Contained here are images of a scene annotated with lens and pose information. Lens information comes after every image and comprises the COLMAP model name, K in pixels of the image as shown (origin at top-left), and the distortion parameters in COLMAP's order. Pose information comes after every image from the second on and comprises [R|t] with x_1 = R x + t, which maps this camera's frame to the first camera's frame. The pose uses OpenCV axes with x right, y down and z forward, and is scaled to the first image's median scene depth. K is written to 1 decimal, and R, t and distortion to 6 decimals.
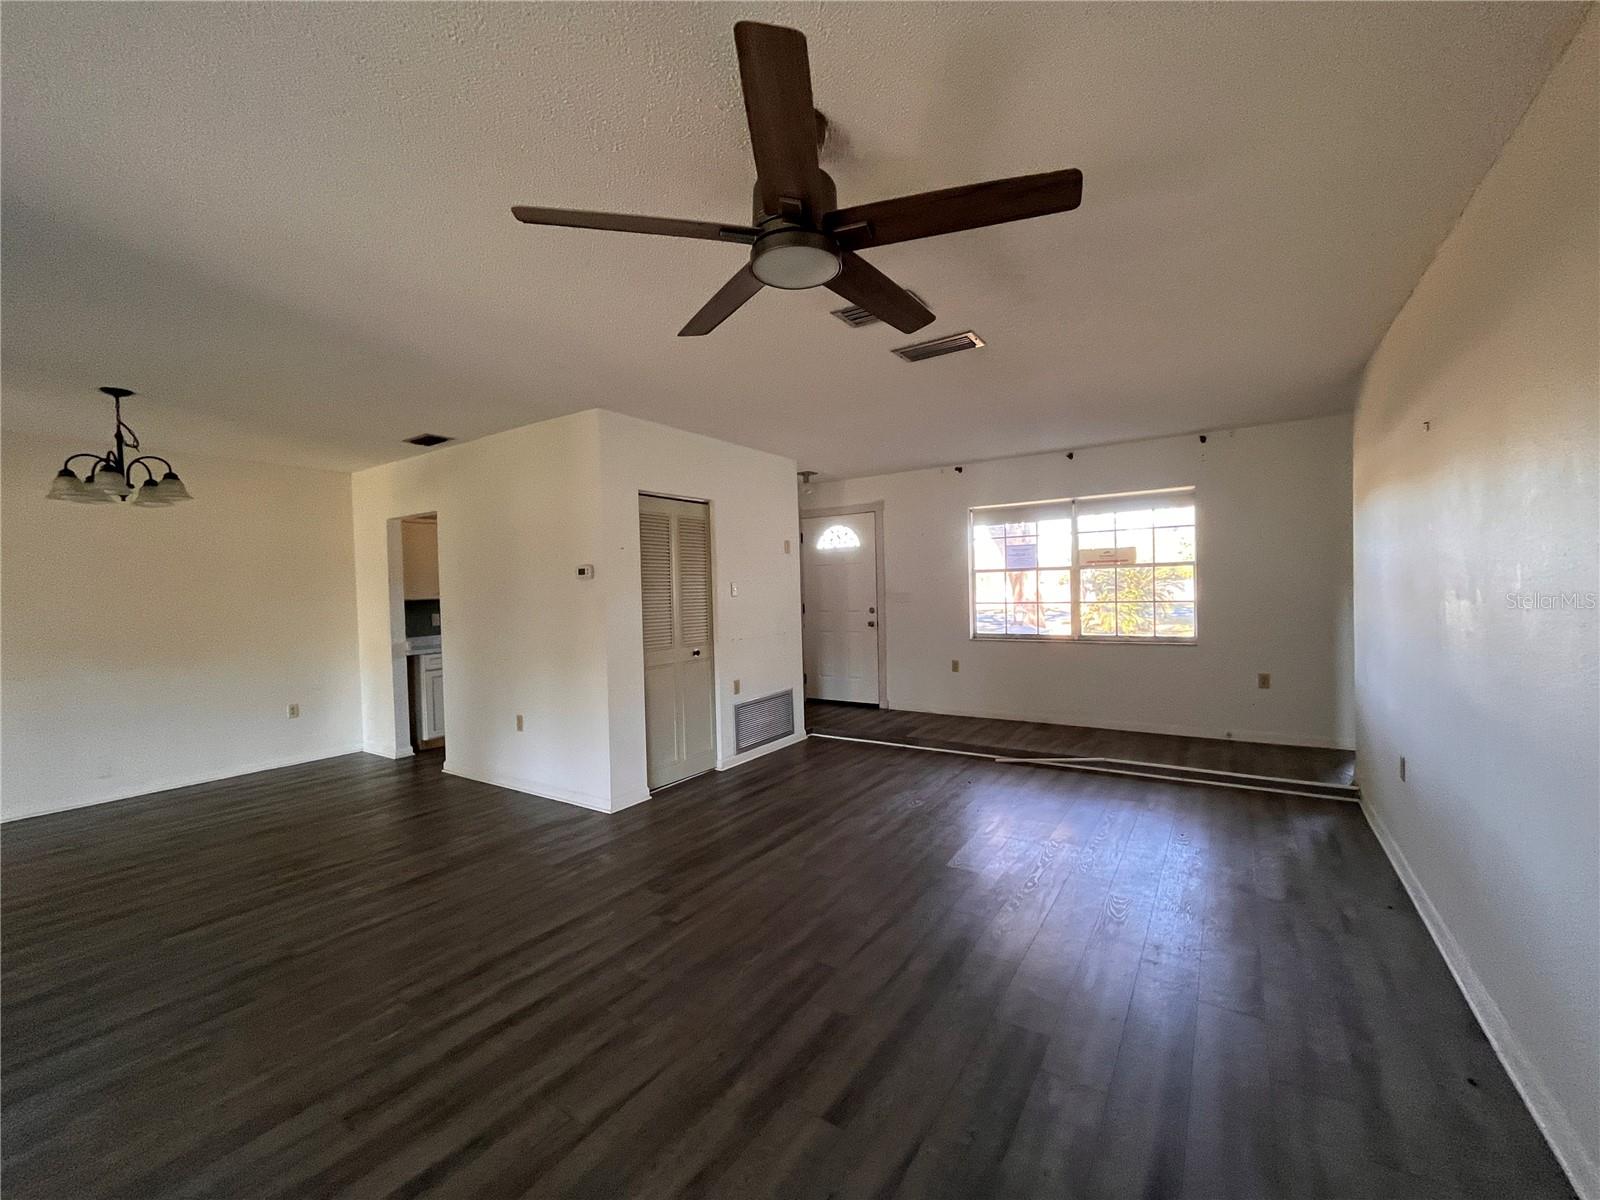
lens RADIAL K [[642.4, 0, 800.0], [0, 642.4, 600.0], [0, 0, 1]] dist [0.001417, 0.000170]
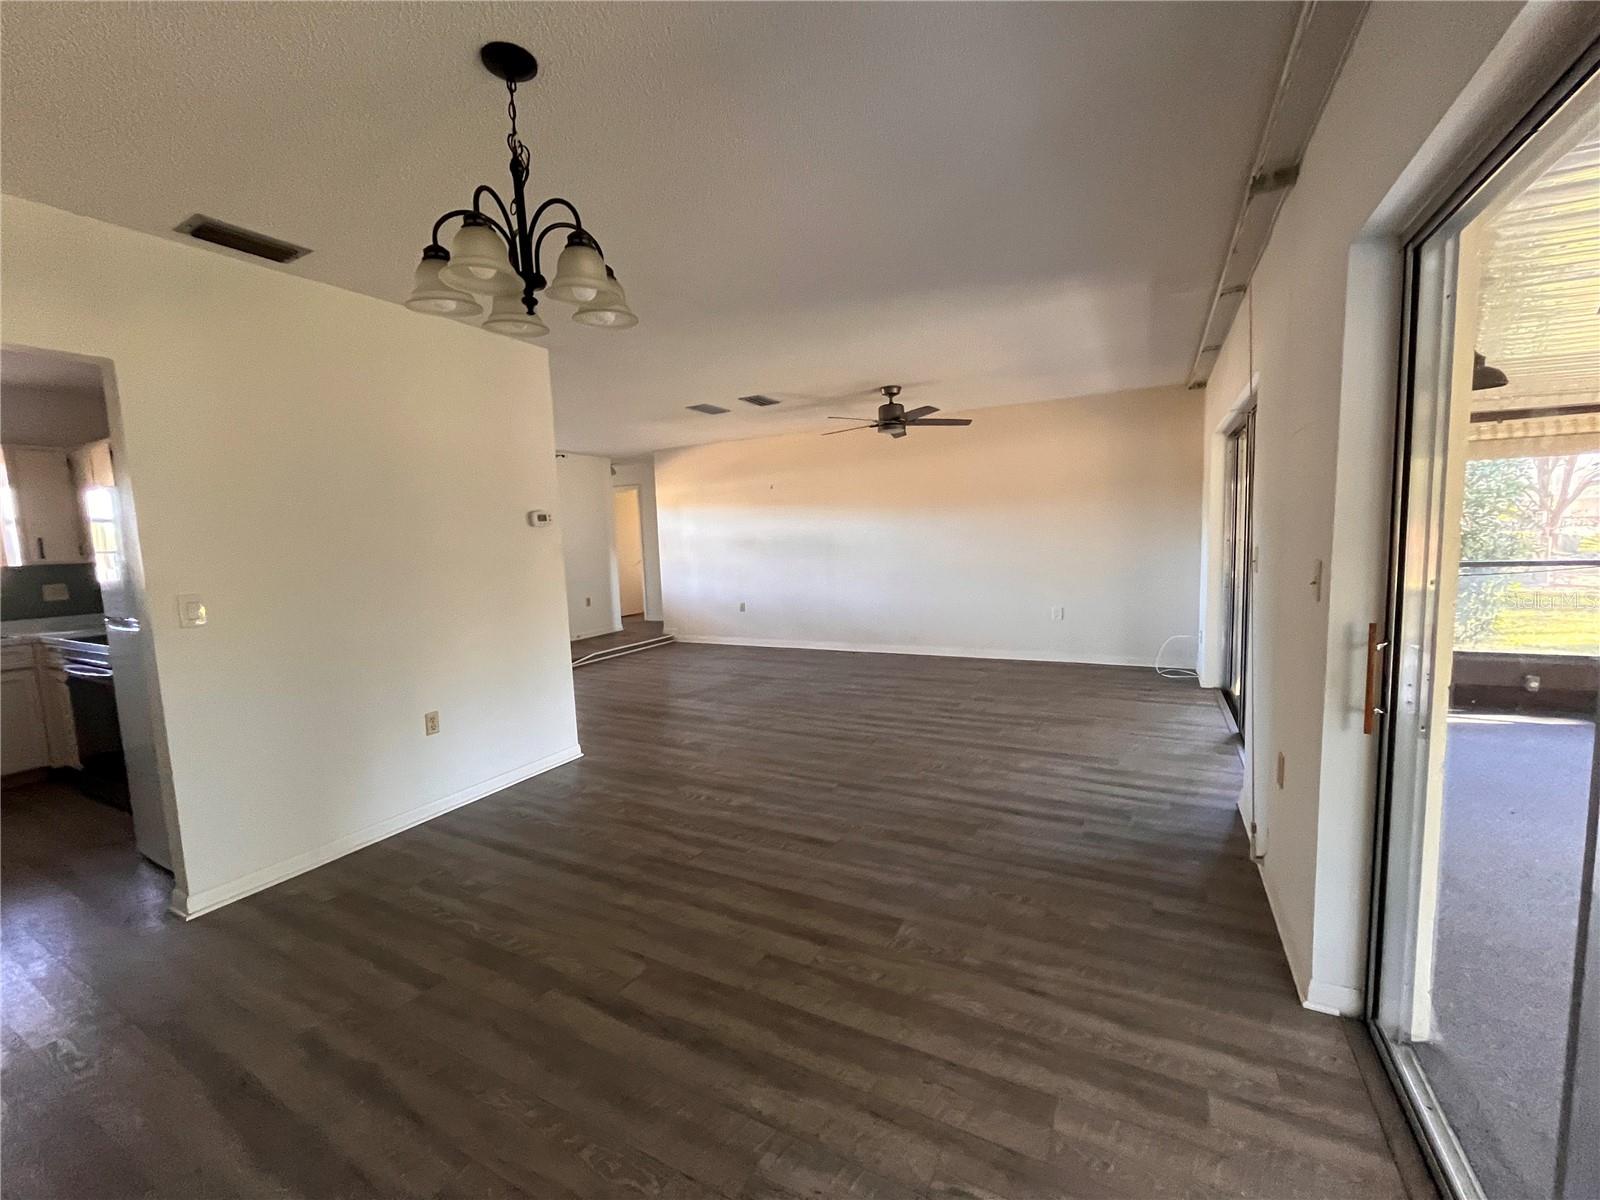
lens RADIAL K [[642.4, 0, 800.0], [0, 642.4, 600.0], [0, 0, 1]] dist [0.001417, 0.000170]
pose [[-0.108415, -0.066266, 0.991895, -1.750708], [0.046298, 0.996357, 0.071624, 0.036181], [-0.993027, 0.053688, -0.104952, 0.987411]]
